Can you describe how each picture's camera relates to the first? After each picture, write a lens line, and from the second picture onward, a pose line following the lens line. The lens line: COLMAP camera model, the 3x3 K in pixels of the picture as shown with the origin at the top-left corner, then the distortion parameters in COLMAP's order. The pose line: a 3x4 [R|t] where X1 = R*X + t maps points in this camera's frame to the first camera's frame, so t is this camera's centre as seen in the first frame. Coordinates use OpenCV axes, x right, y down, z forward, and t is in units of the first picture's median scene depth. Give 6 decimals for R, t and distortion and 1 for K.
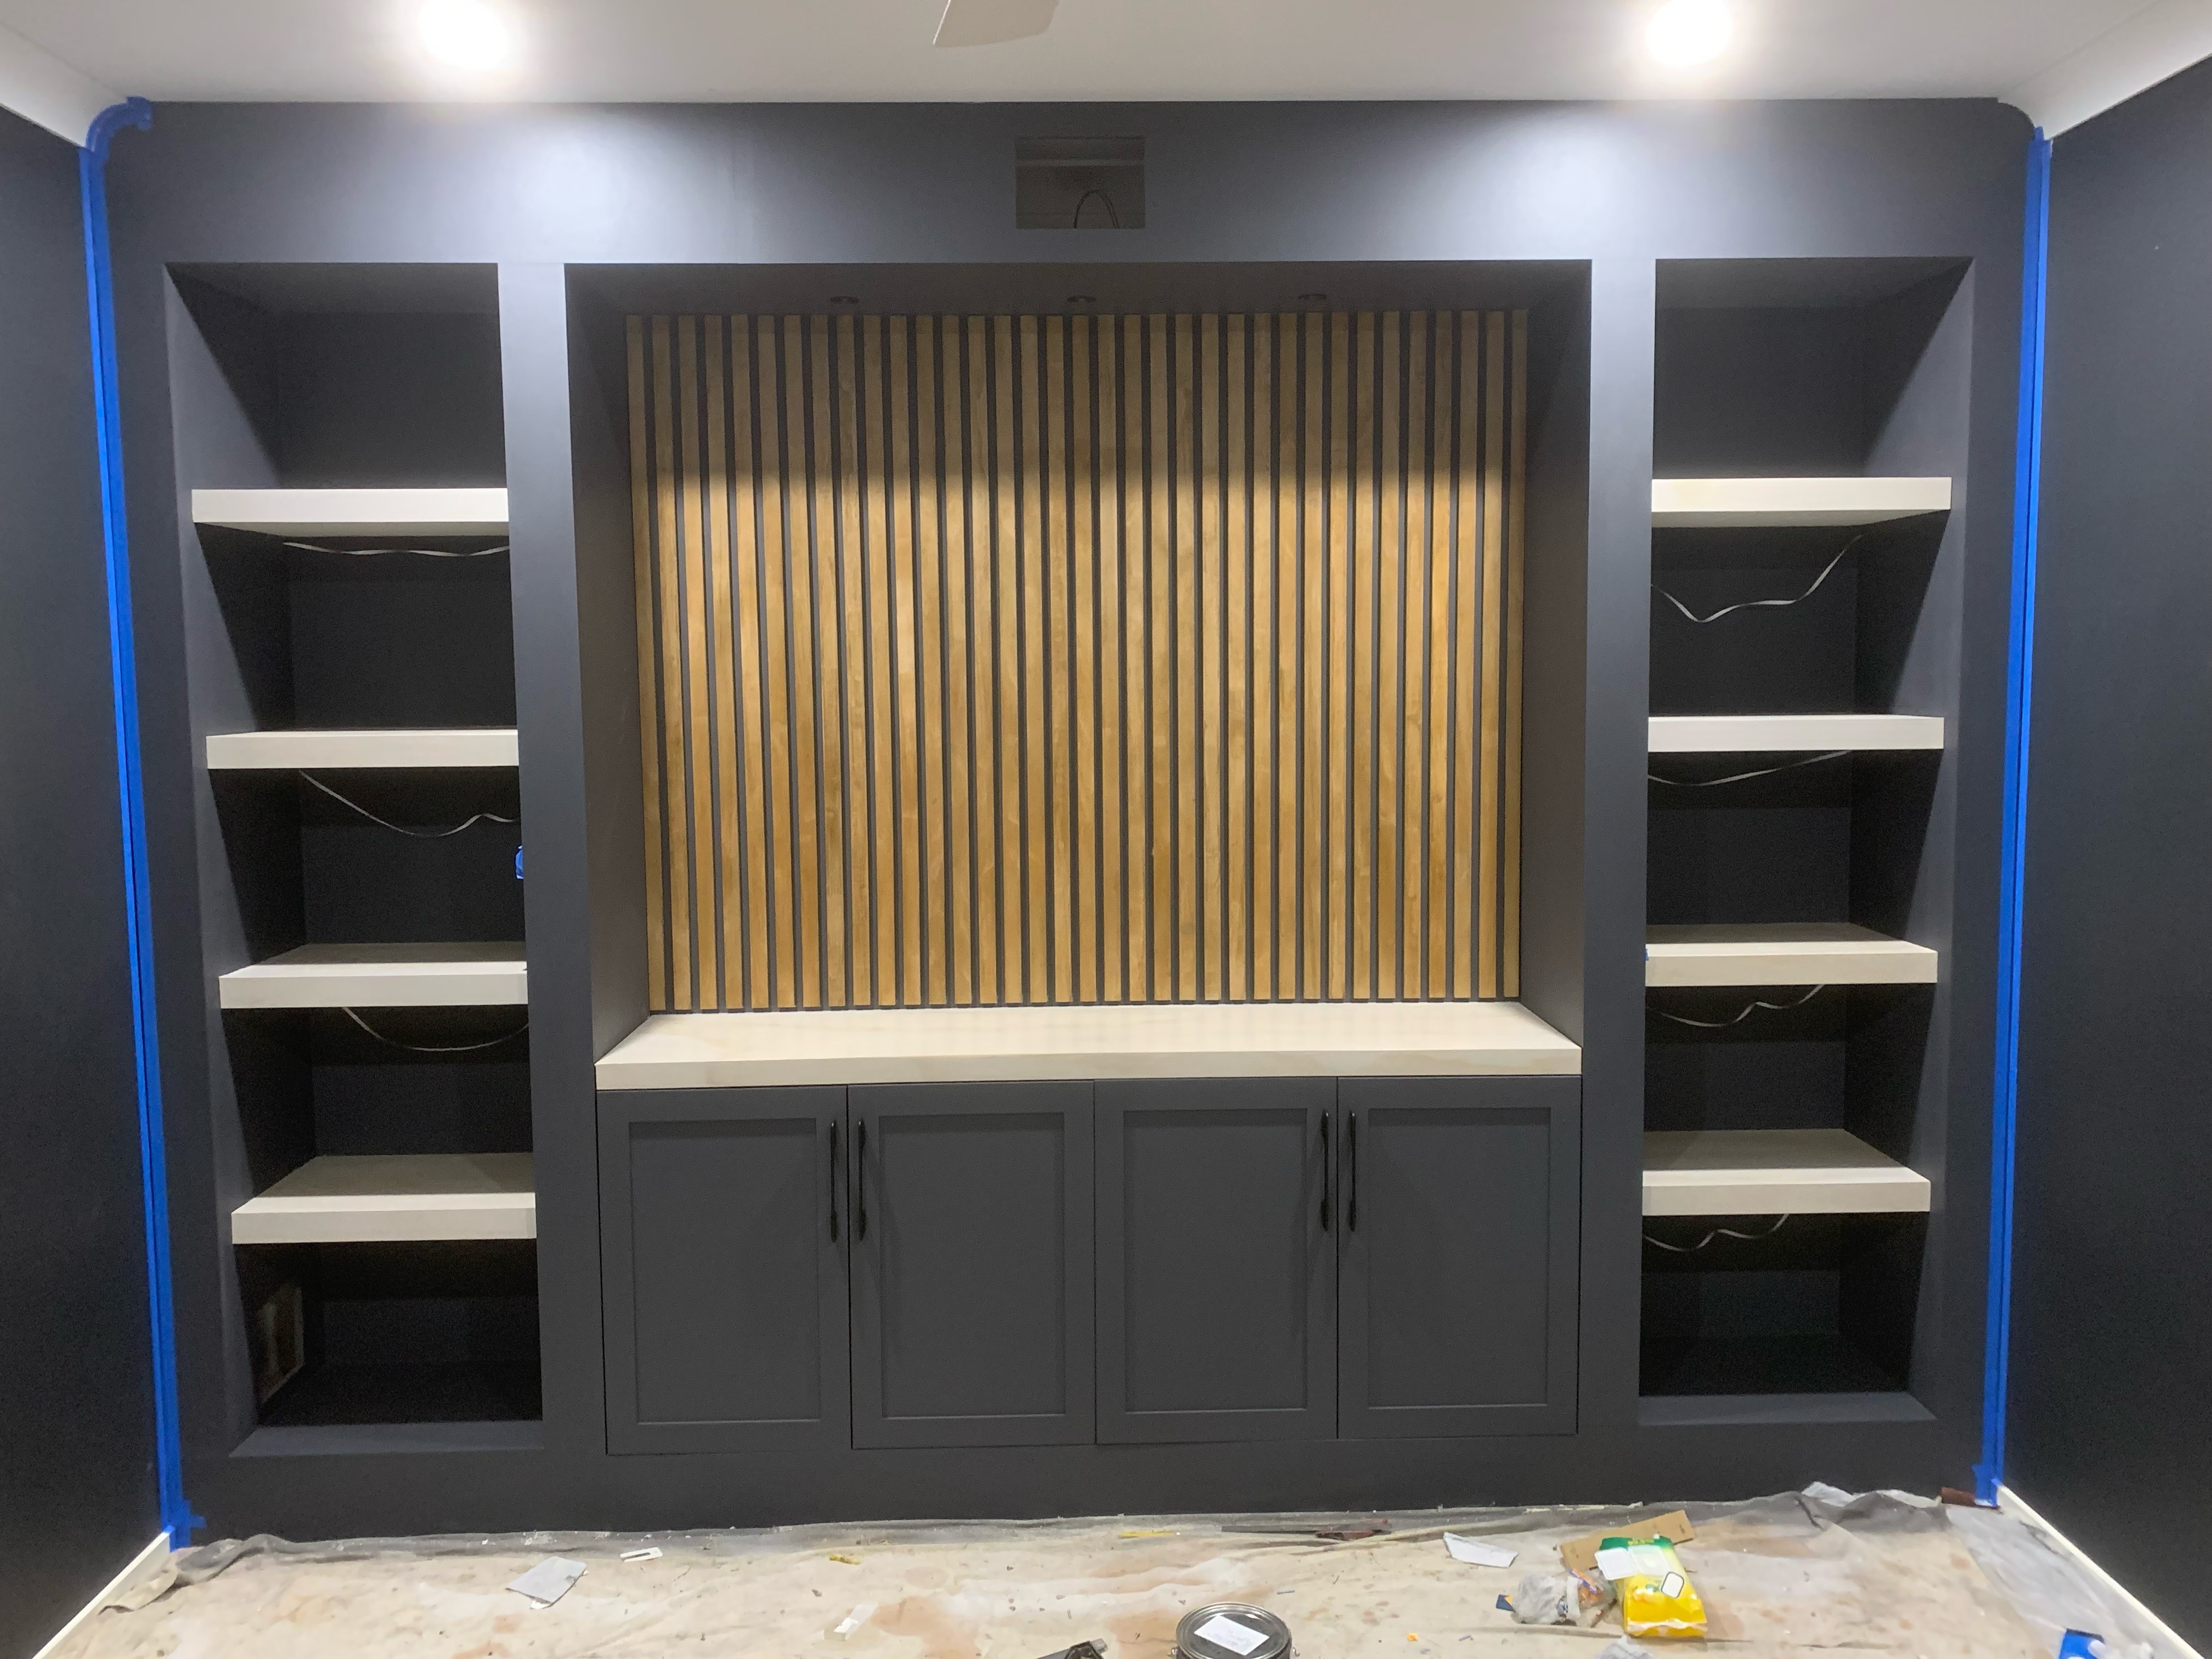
lens RADIAL K [[1674.5, 0, 1093.6], [0, 1674.5, 830.4], [0, 0, 1]] dist [0.042816, -0.038993]
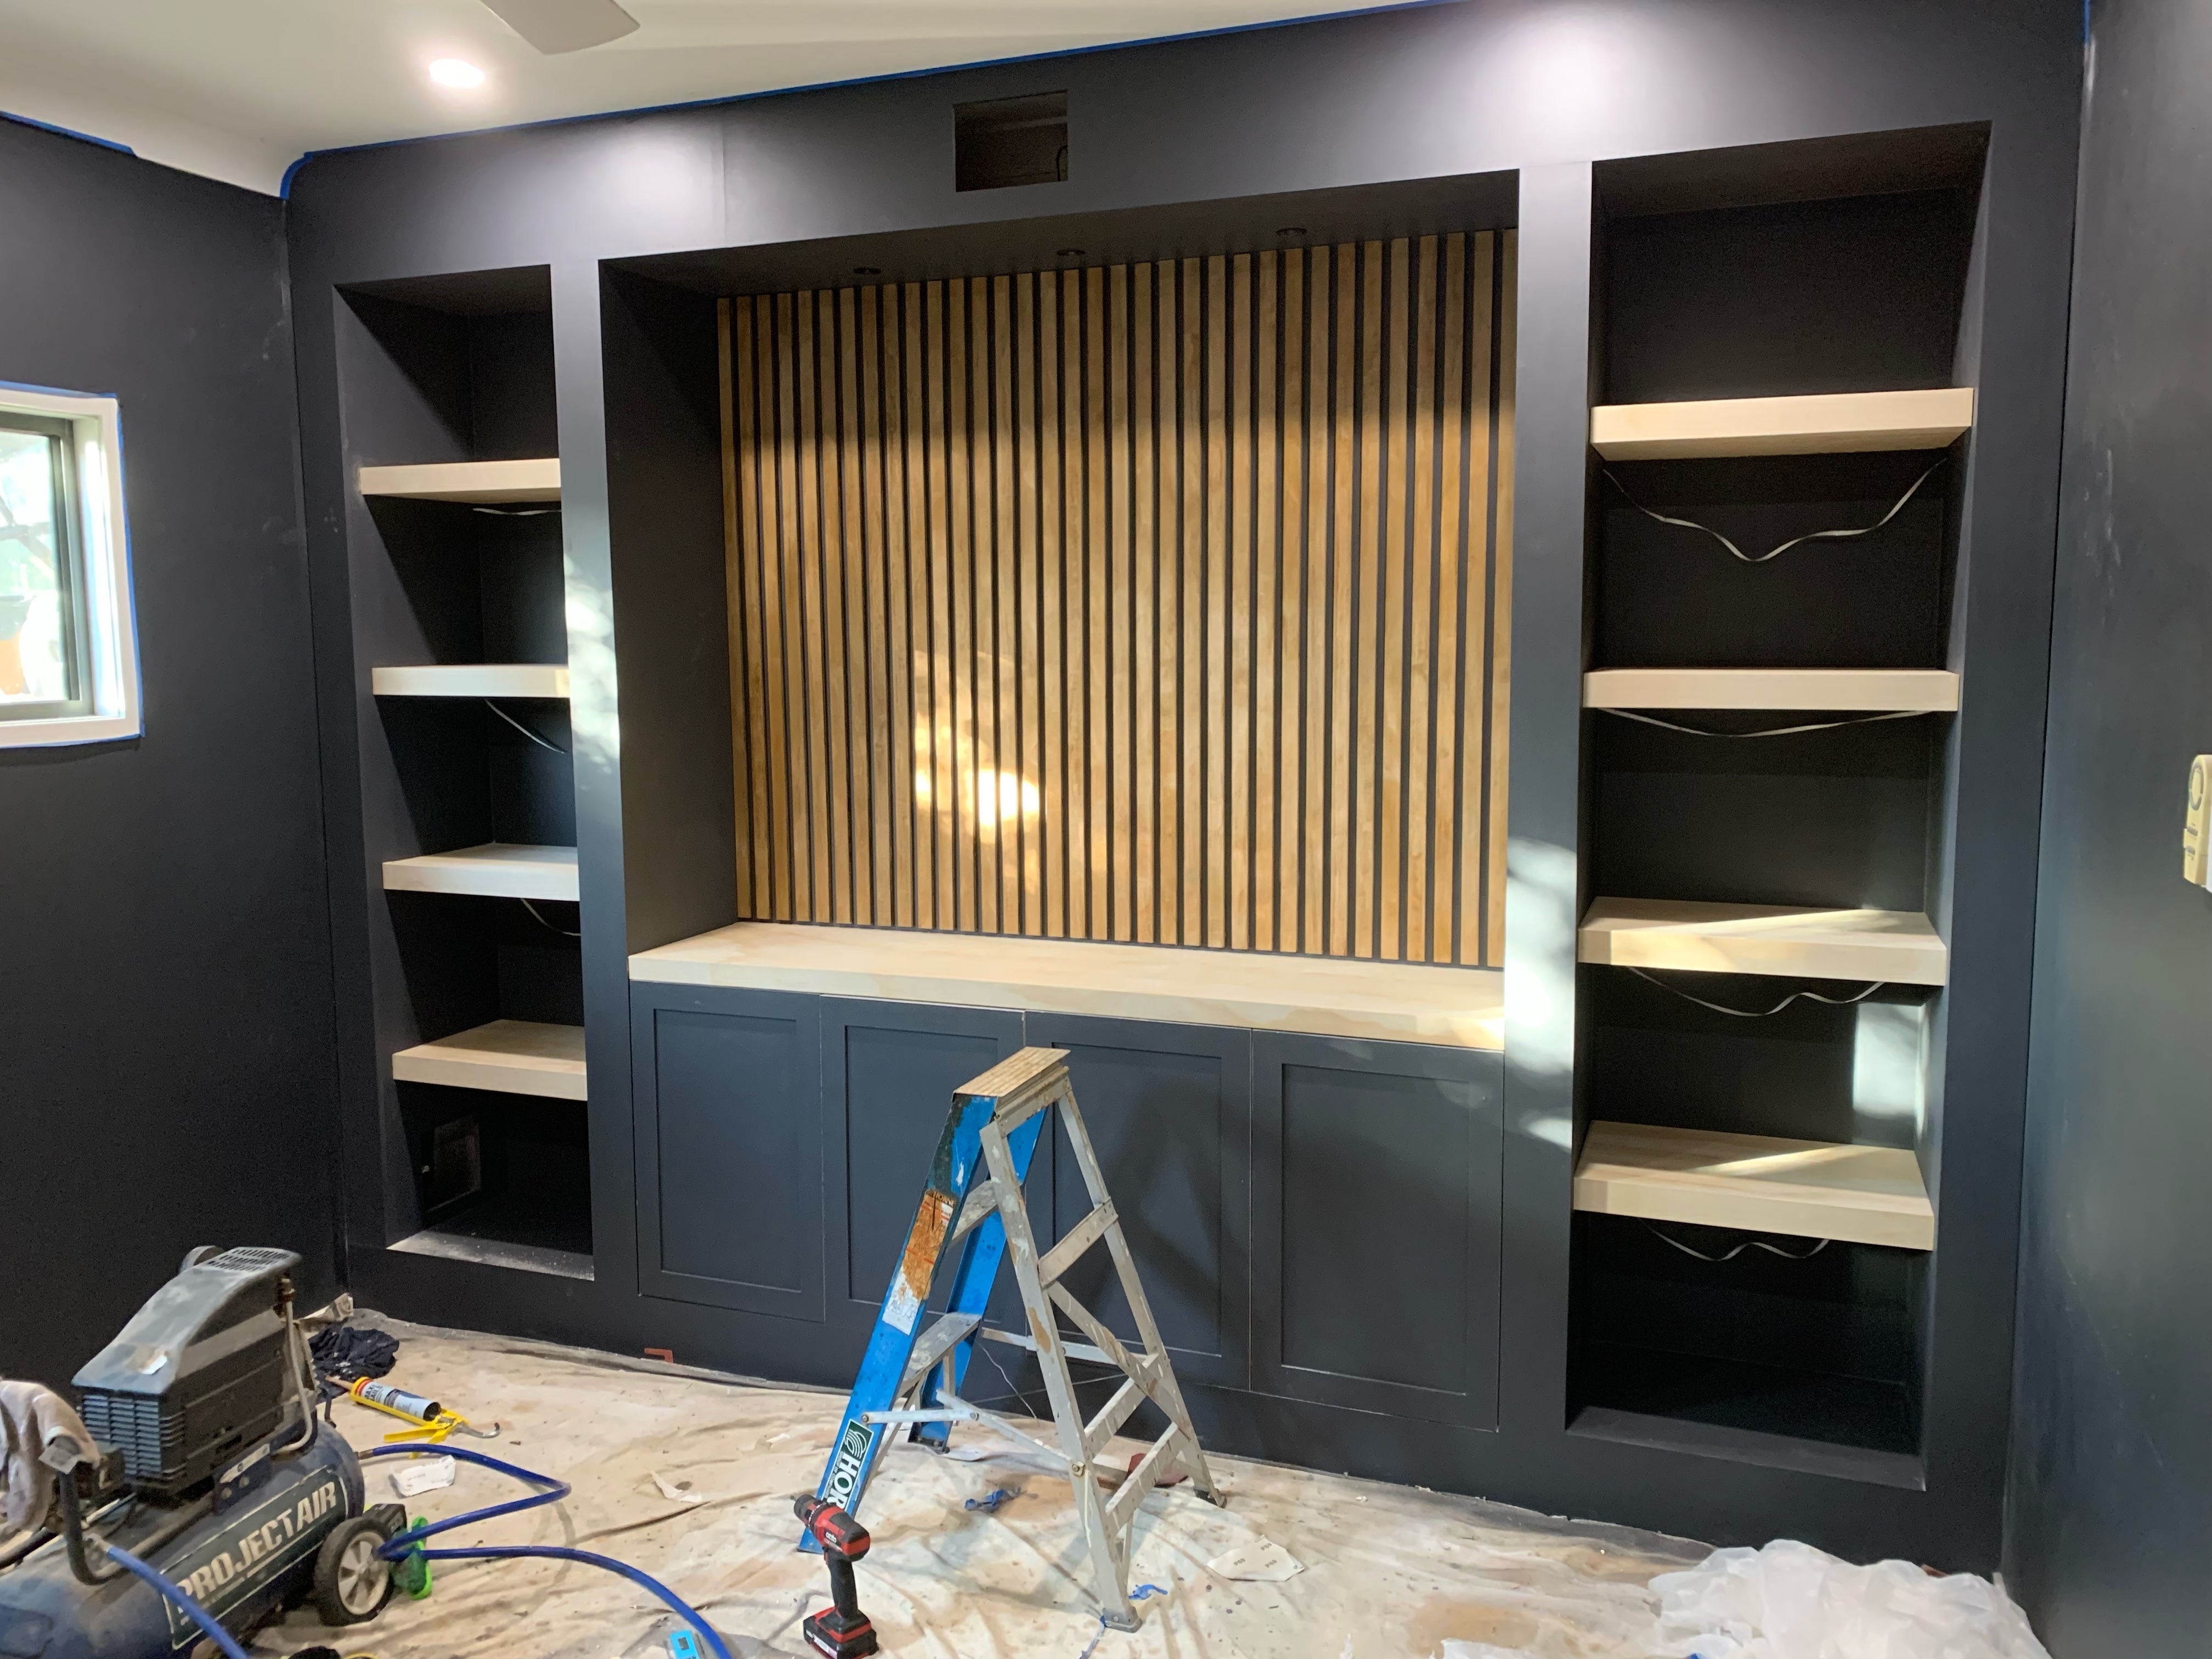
lens RADIAL K [[1674.5, 0, 1097.1], [0, 1674.5, 824.2], [0, 0, 1]] dist [0.042816, -0.038993]
pose [[0.926497, 0.048242, -0.373196, 0.390606], [-0.038589, 0.998700, 0.033299, -0.002859], [0.374317, -0.016450, 0.927155, 0.047366]]
